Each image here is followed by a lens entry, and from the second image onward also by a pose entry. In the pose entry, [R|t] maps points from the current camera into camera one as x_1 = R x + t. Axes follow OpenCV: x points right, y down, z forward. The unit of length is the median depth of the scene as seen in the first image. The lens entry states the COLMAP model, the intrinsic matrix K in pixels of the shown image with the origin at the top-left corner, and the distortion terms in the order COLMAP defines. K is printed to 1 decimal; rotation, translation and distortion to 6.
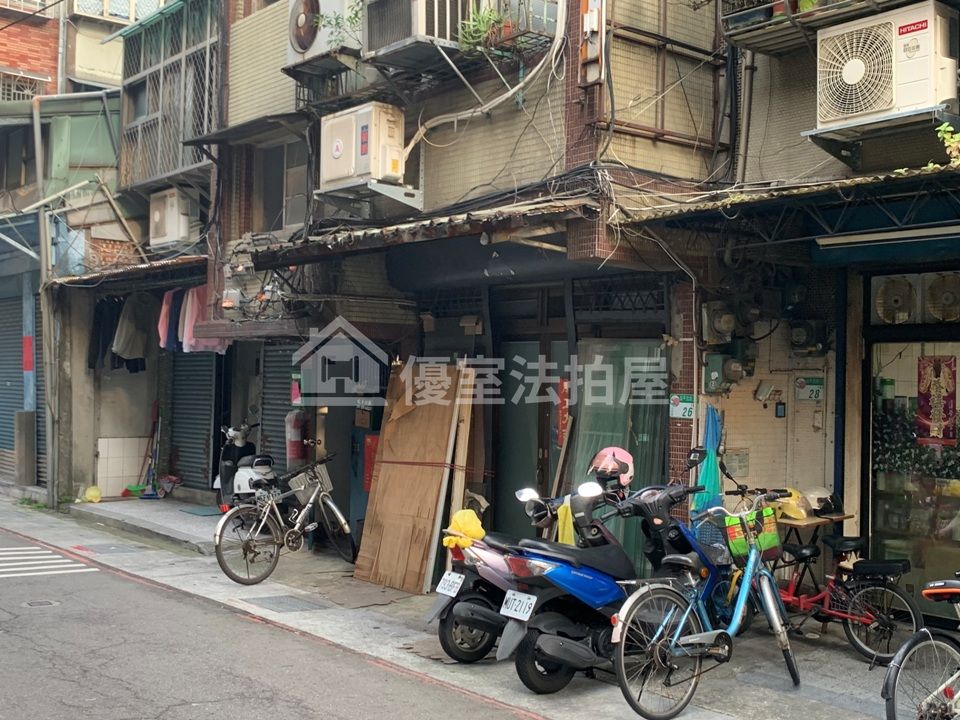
lens RADIAL K [[1124.8, 0, 481.3], [0, 1124.8, 369.3], [0, 0, 1]] dist [0.108832, -0.321533]
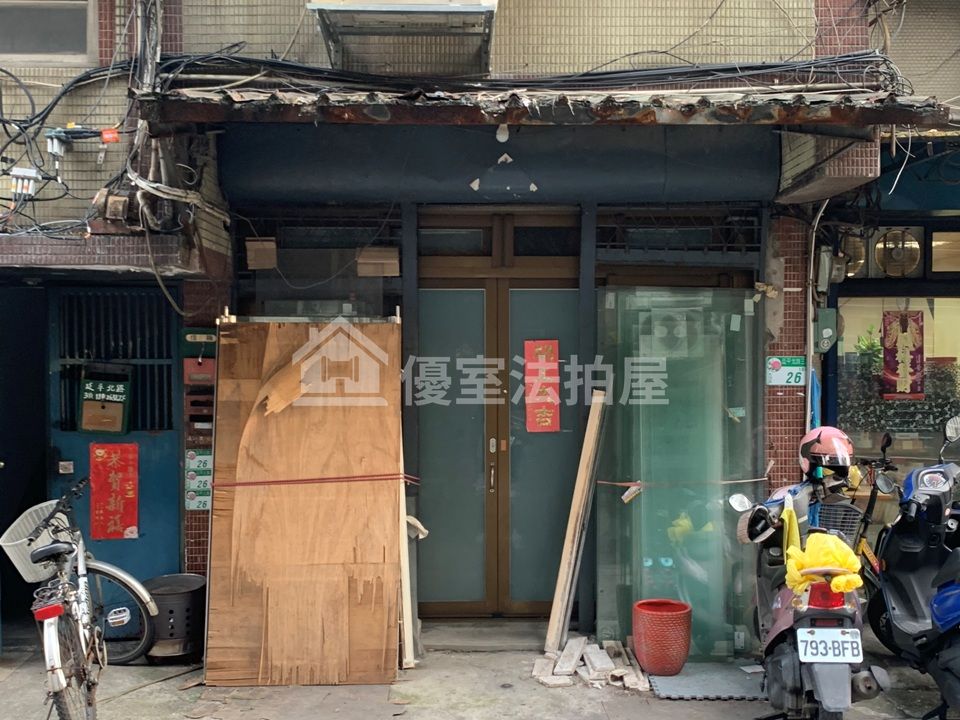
lens RADIAL K [[1124.8, 0, 481.3], [0, 1124.8, 369.3], [0, 0, 1]] dist [0.108832, -0.321533]
pose [[0.612546, -0.034437, 0.789685, -0.604681], [0.007071, 0.999249, 0.038091, -0.001133], [-0.790404, -0.017748, 0.612329, 0.667187]]
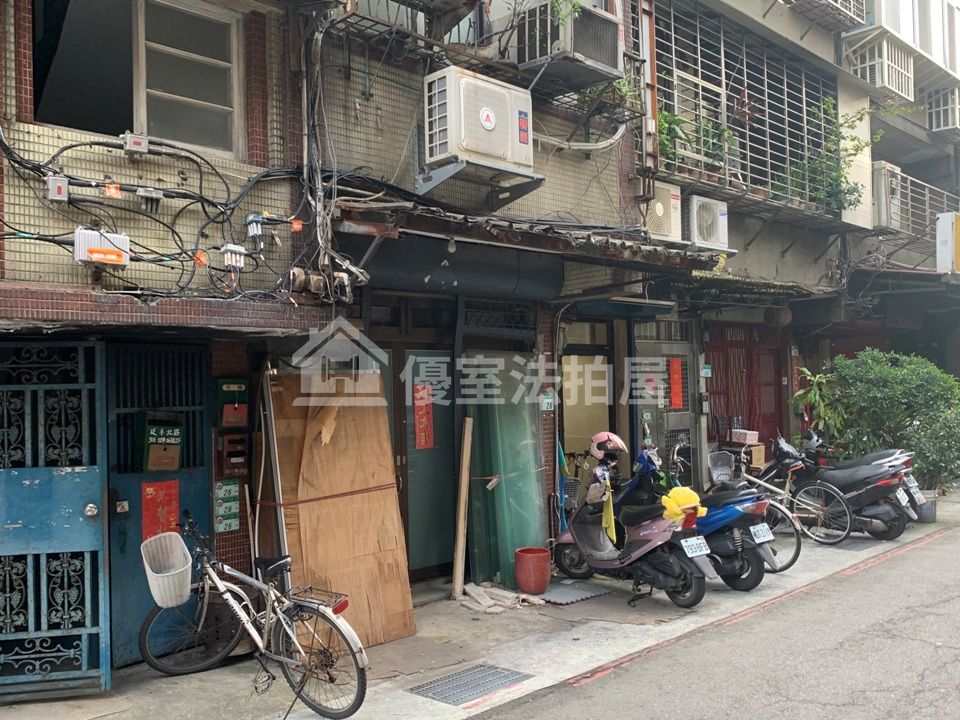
lens RADIAL K [[869.1, 0, 476.0], [0, 869.1, 369.5], [0, 0, 1]] dist [0.052374, -0.100160]
pose [[-0.091009, 0.001764, 0.995848, -0.856548], [0.011503, 0.999934, -0.000720, -0.006628], [-0.995784, 0.011390, -0.091024, 1.175096]]
